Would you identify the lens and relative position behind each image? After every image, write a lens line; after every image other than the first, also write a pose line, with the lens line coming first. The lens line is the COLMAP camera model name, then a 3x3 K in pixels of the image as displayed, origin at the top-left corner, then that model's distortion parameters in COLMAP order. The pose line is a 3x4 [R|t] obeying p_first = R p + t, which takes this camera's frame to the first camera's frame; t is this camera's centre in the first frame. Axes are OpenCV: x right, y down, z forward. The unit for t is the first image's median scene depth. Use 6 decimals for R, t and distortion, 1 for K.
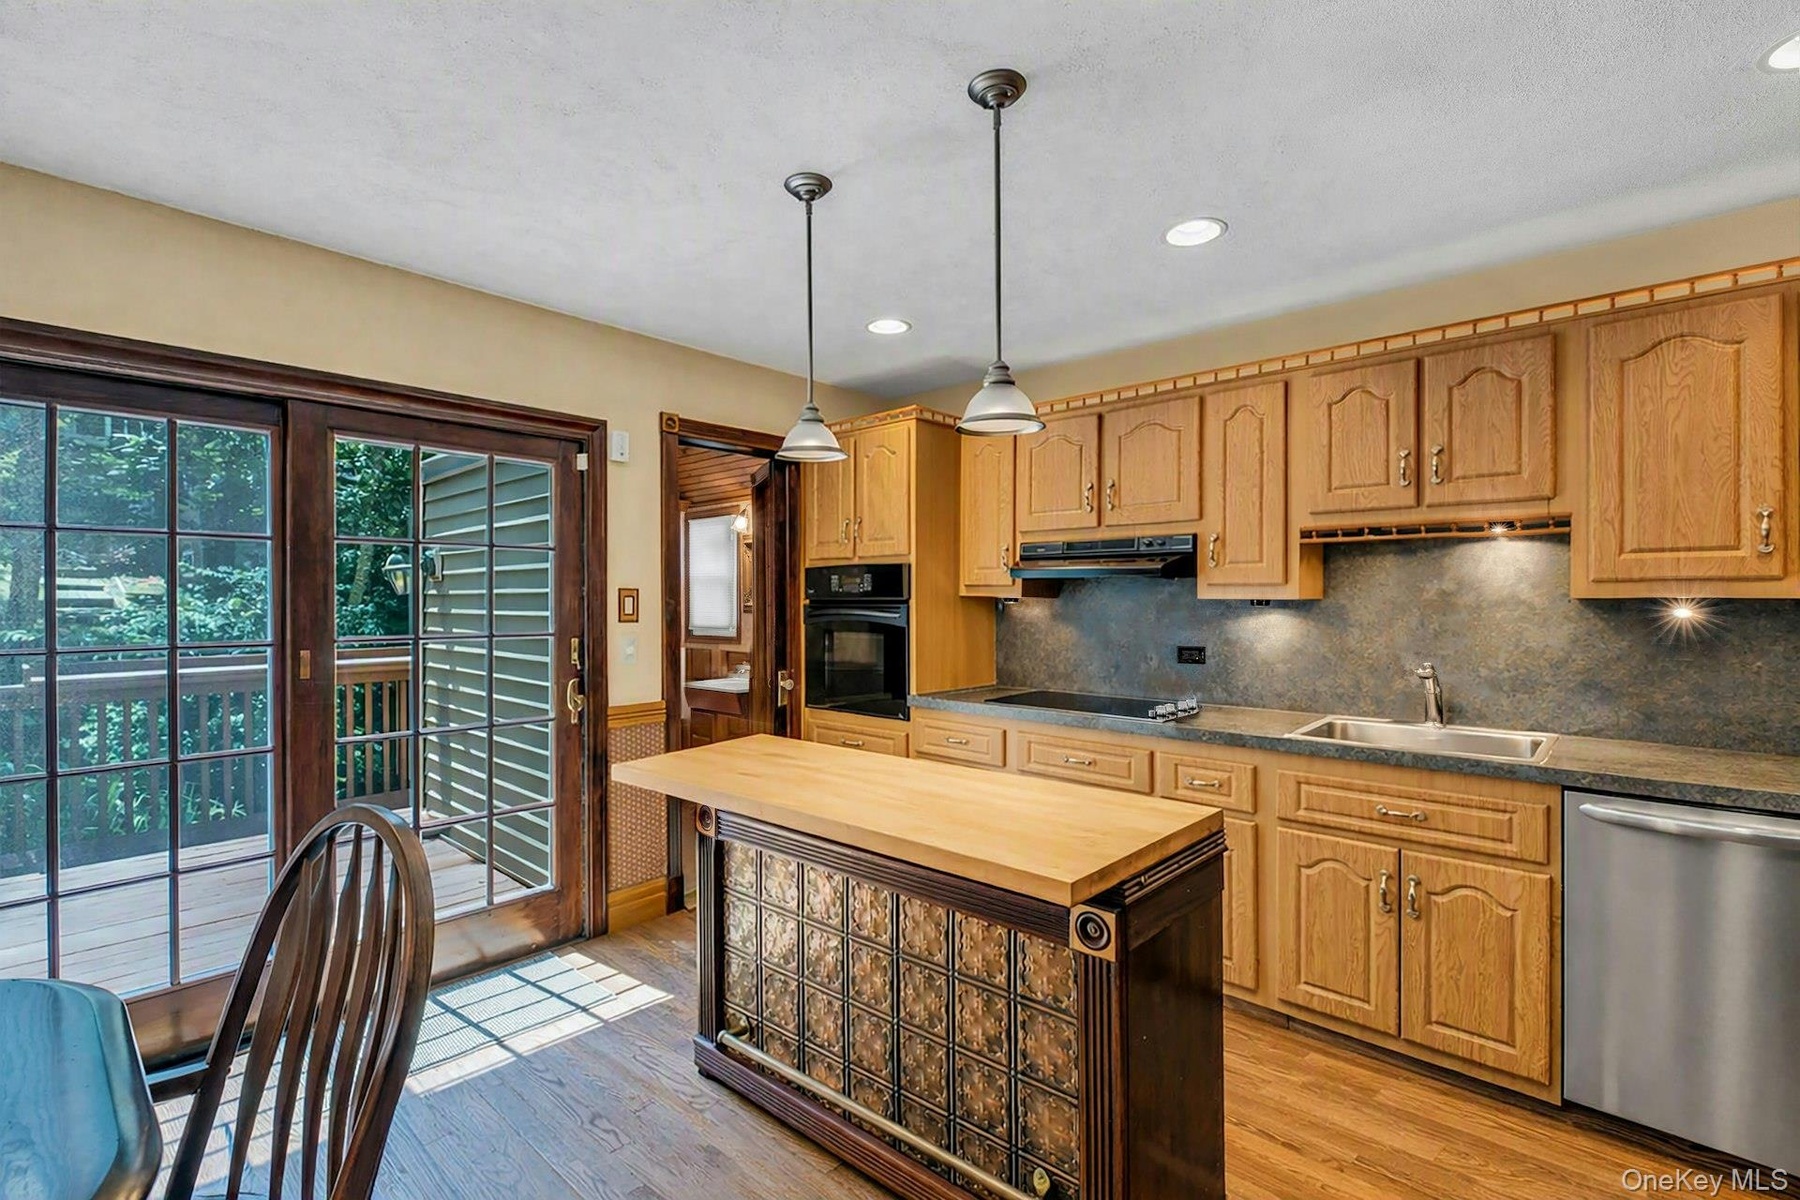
lens RADIAL K [[819.2, 0, 900.0], [0, 819.2, 600.6], [0, 0, 1]] dist [-0.009205, -0.000089]
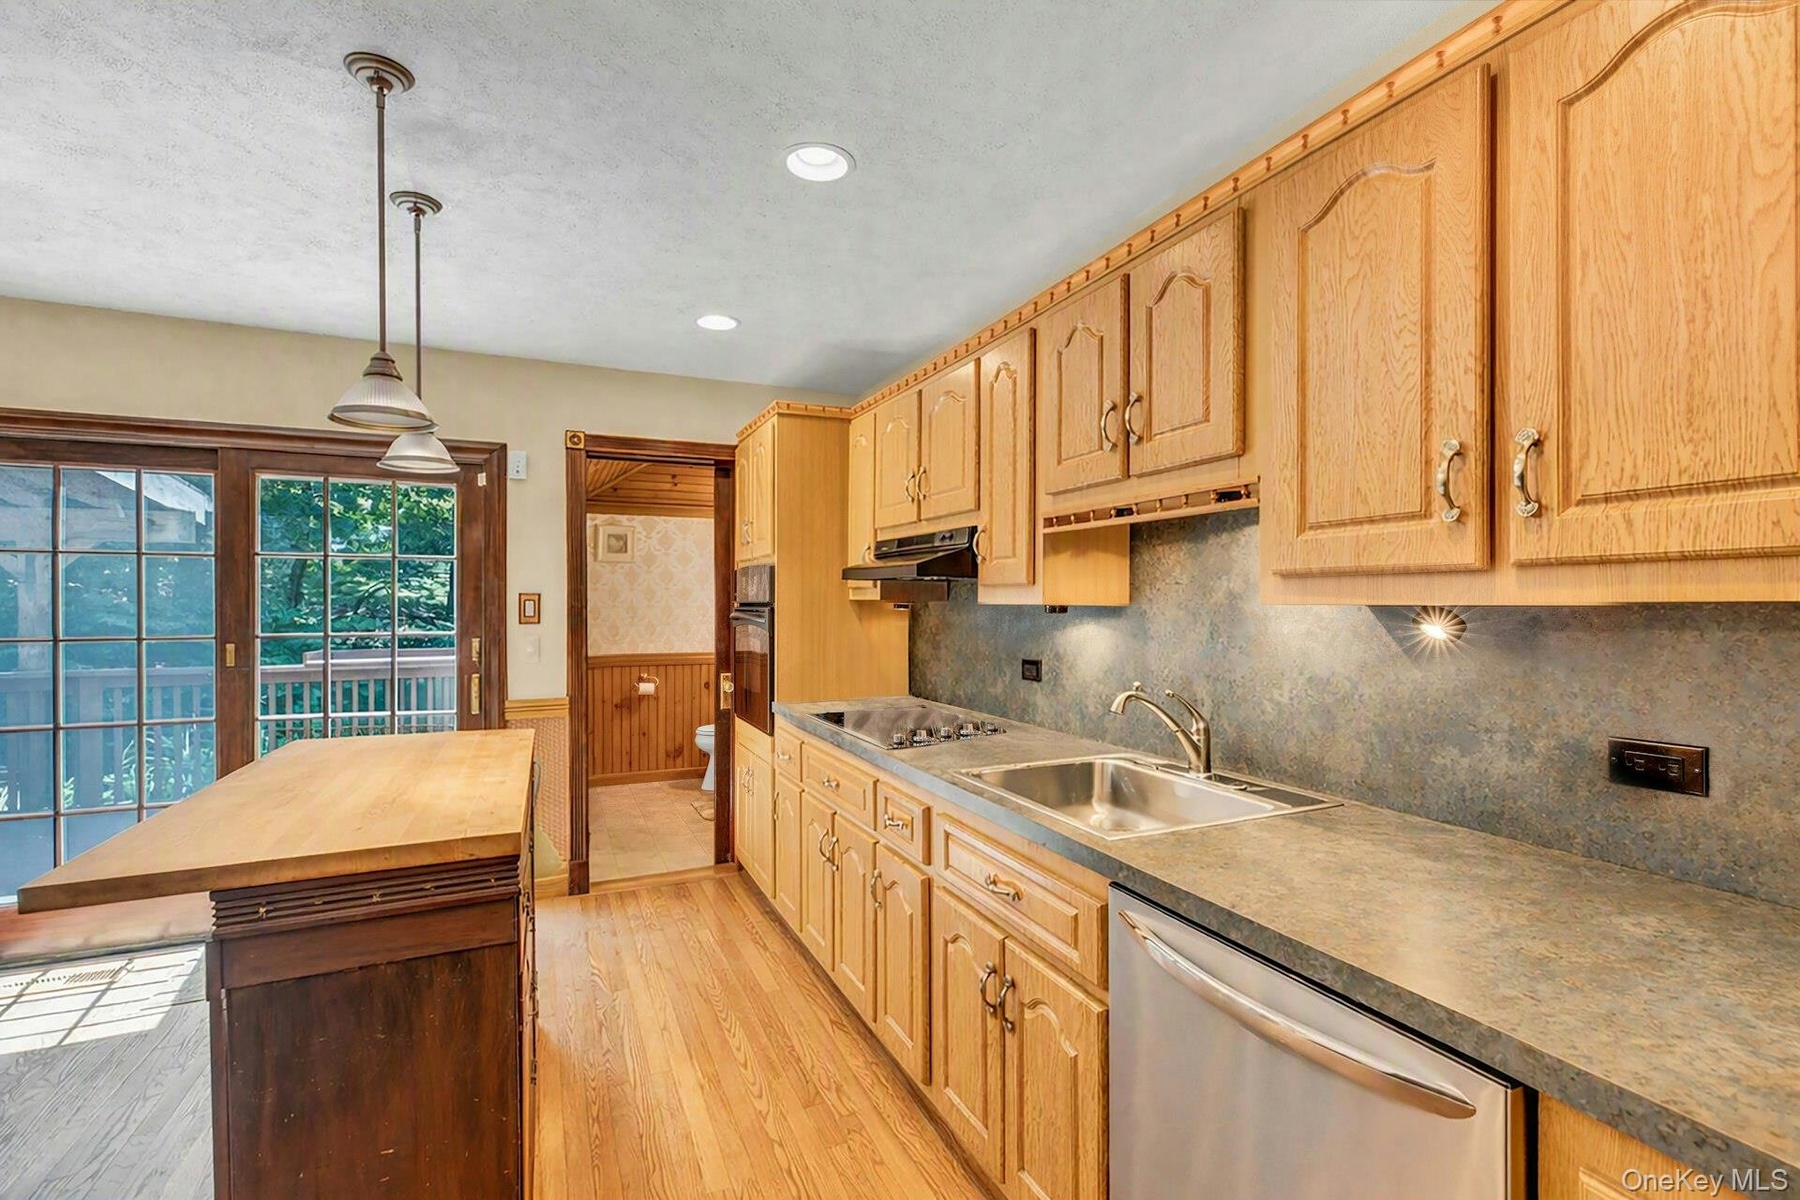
lens RADIAL K [[819.2, 0, 901.1], [0, 819.2, 604.8], [0, 0, 1]] dist [-0.009205, -0.000089]
pose [[0.917753, 0.000708, -0.397150, 0.626636], [-0.000850, 1.000000, -0.000183, -0.000087], [0.397150, 0.000505, 0.917754, 0.208546]]
